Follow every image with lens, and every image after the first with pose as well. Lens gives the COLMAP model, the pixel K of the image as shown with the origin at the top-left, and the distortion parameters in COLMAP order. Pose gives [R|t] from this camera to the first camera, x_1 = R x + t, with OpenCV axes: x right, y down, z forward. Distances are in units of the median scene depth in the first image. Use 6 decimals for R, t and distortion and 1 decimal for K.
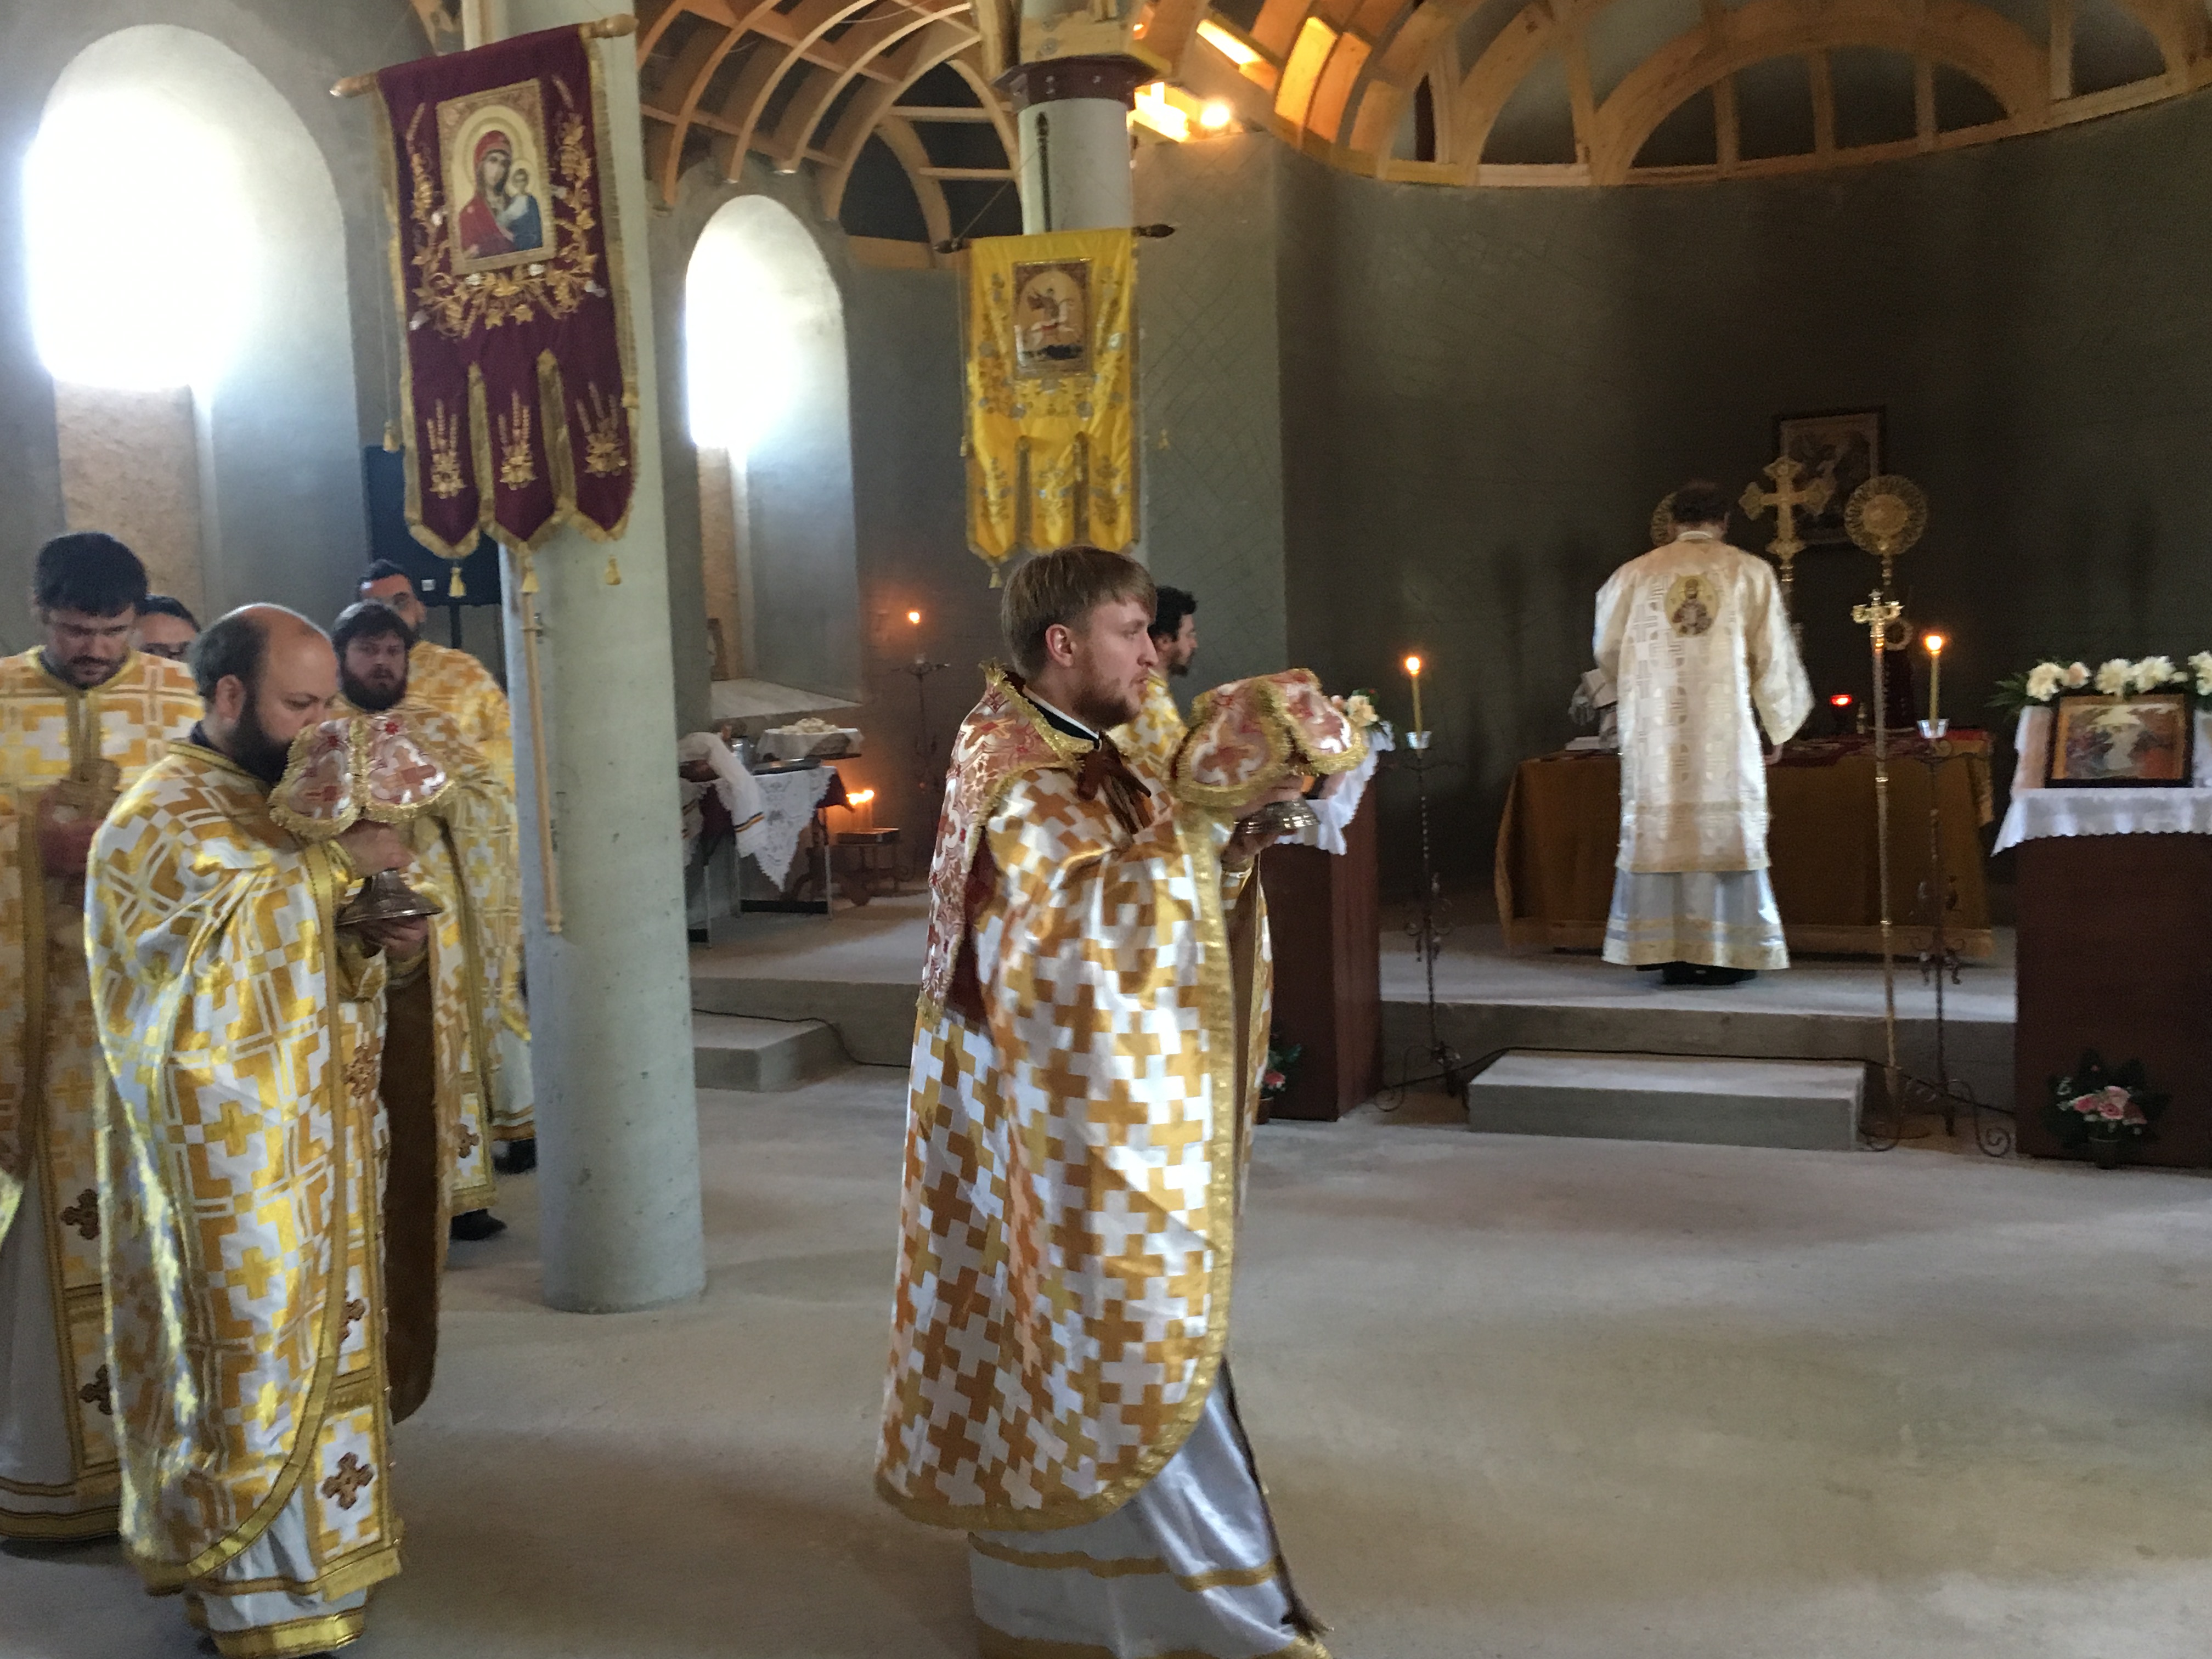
lens RADIAL K [[2209.6, 0, 1106.0], [0, 2209.6, 829.5], [0, 0, 1]] dist [0.042285, -0.017724]
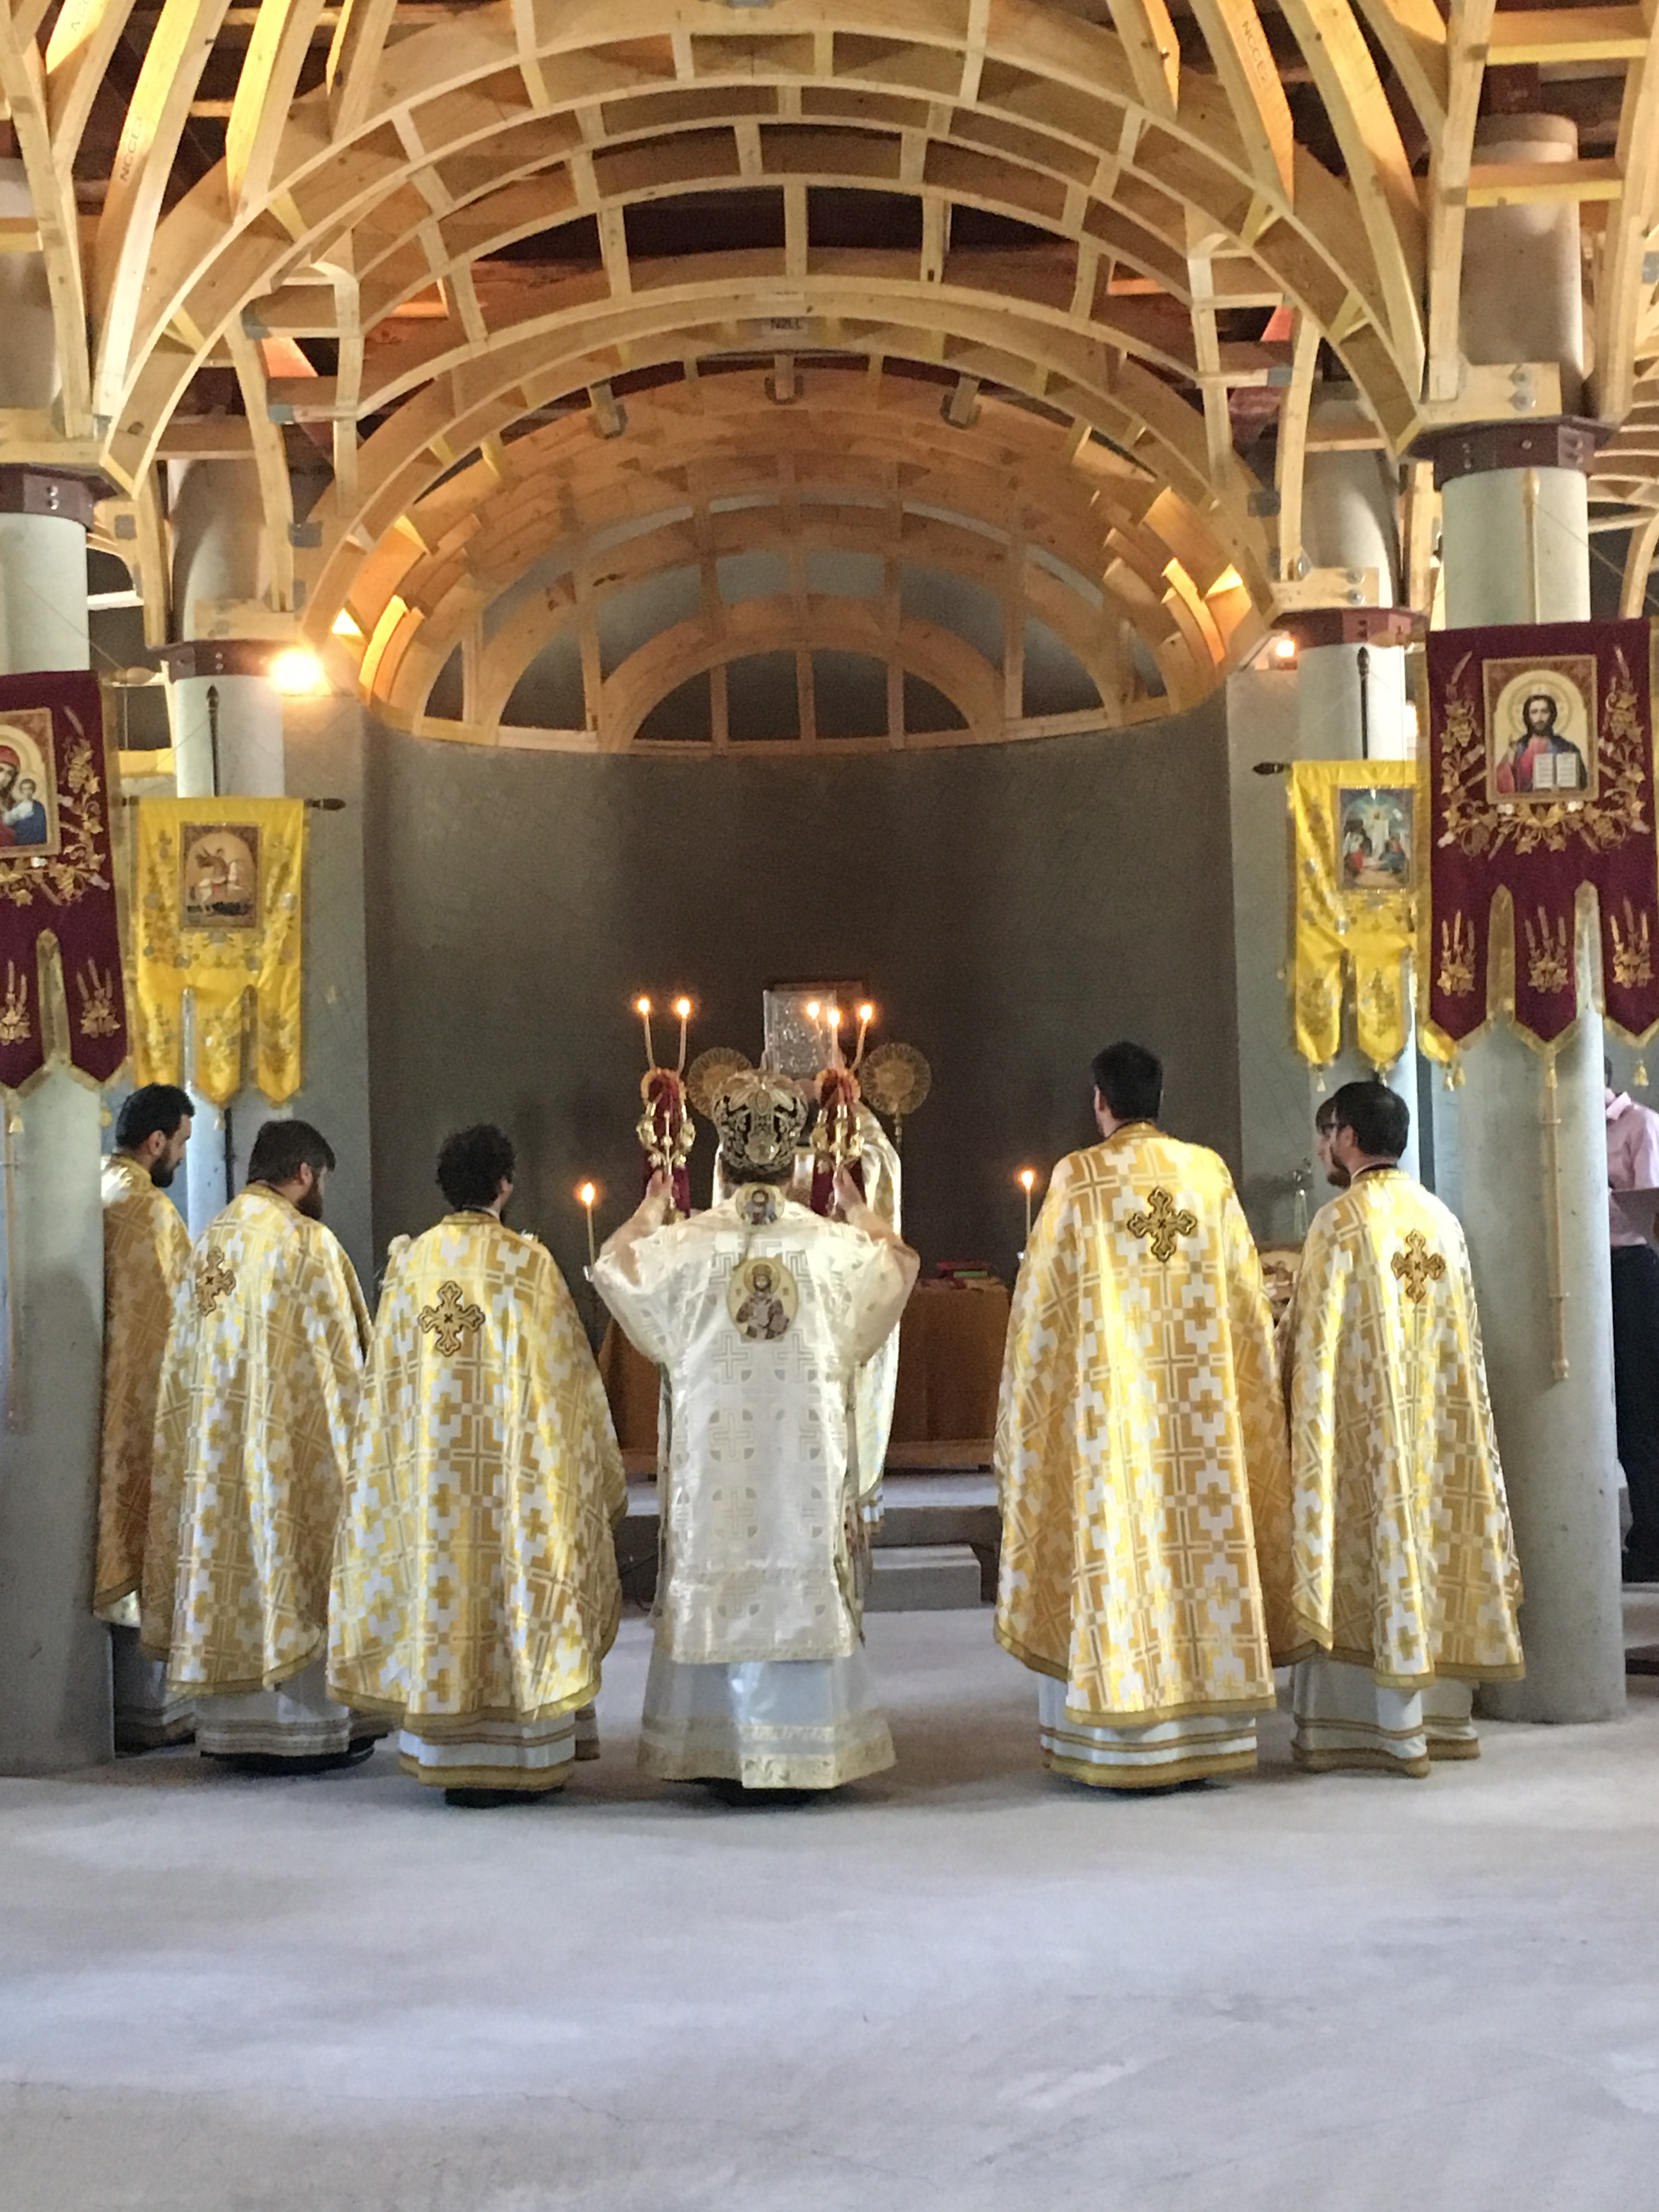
lens RADIAL K [[3034.1, 0, 829.5], [0, 3034.1, 1106.0], [0, 0, 1]] dist [0.021413, 0.026179]
pose [[0.911553, 0.020830, 0.410654, -0.365502], [0.027204, 0.993473, -0.110778, 0.046377], [-0.410281, 0.112151, 0.905037, -0.426640]]
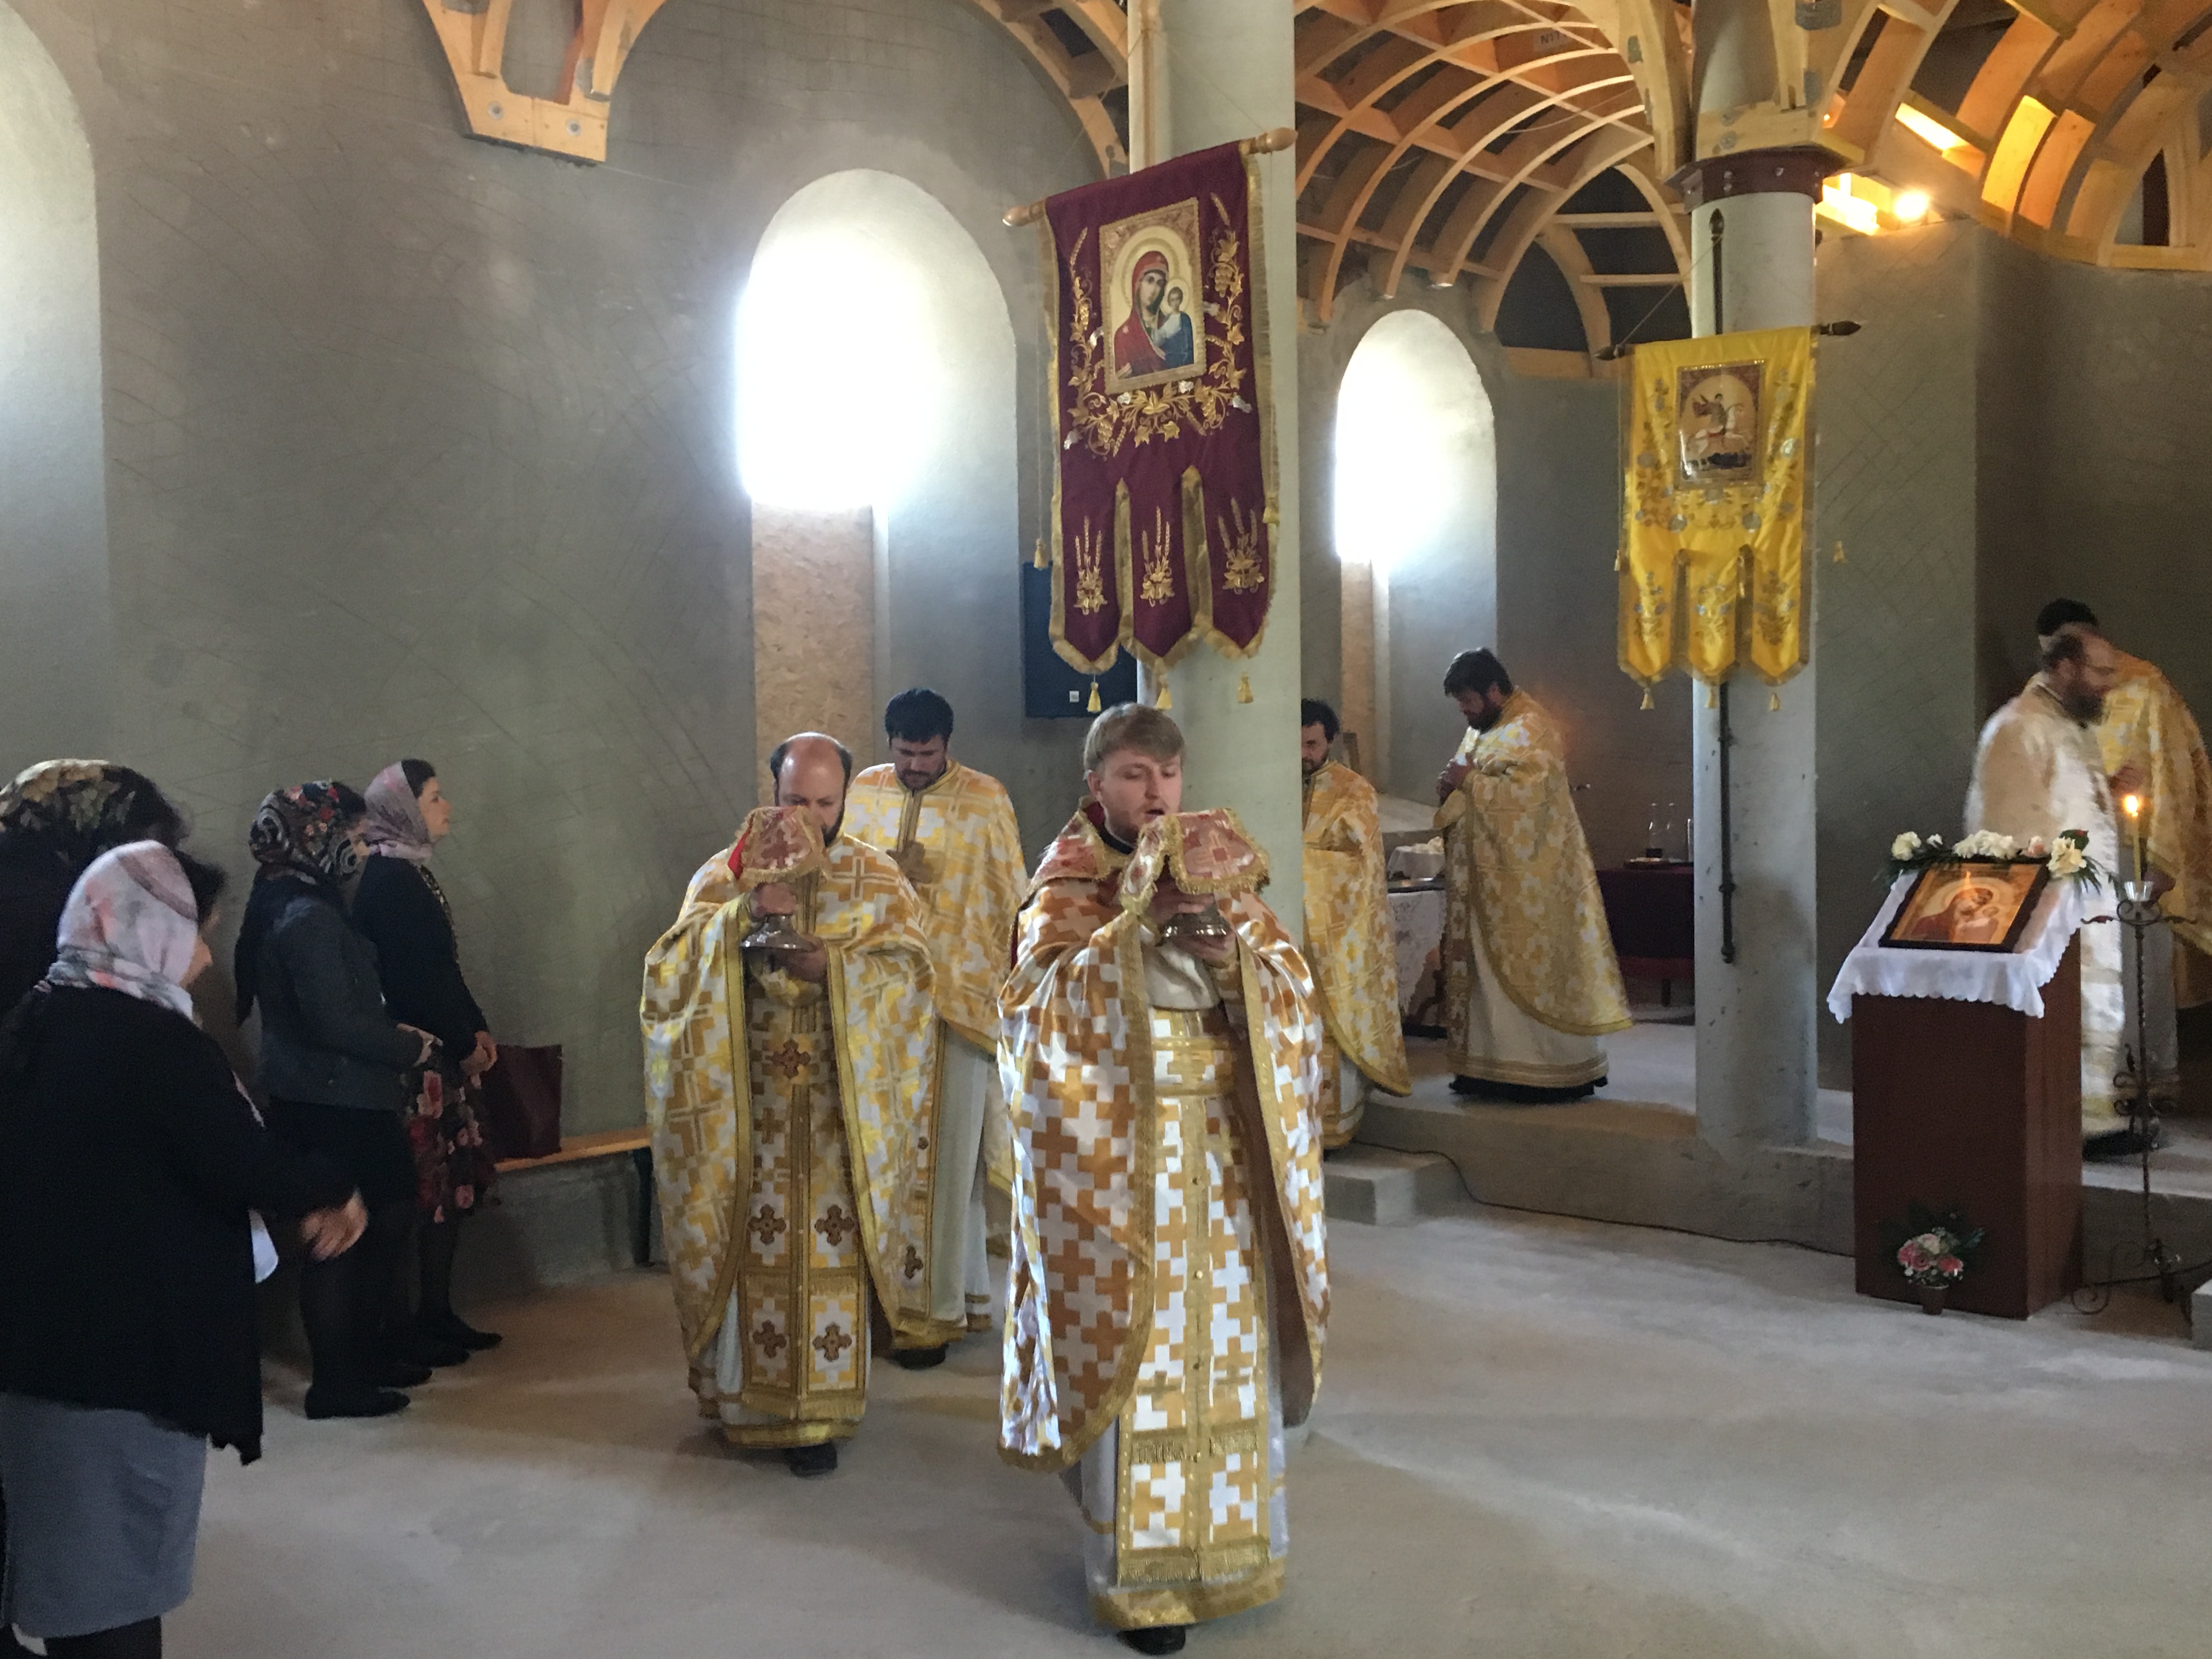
lens RADIAL K [[2220.4, 0, 1106.0], [0, 2220.4, 829.5], [0, 0, 1]] dist [0.047138, -0.026471]
pose [[0.959435, 0.033838, -0.279892, -0.003271], [-0.048000, 0.997882, -0.043898, -0.005762], [0.277814, 0.055552, 0.959027, 0.030373]]
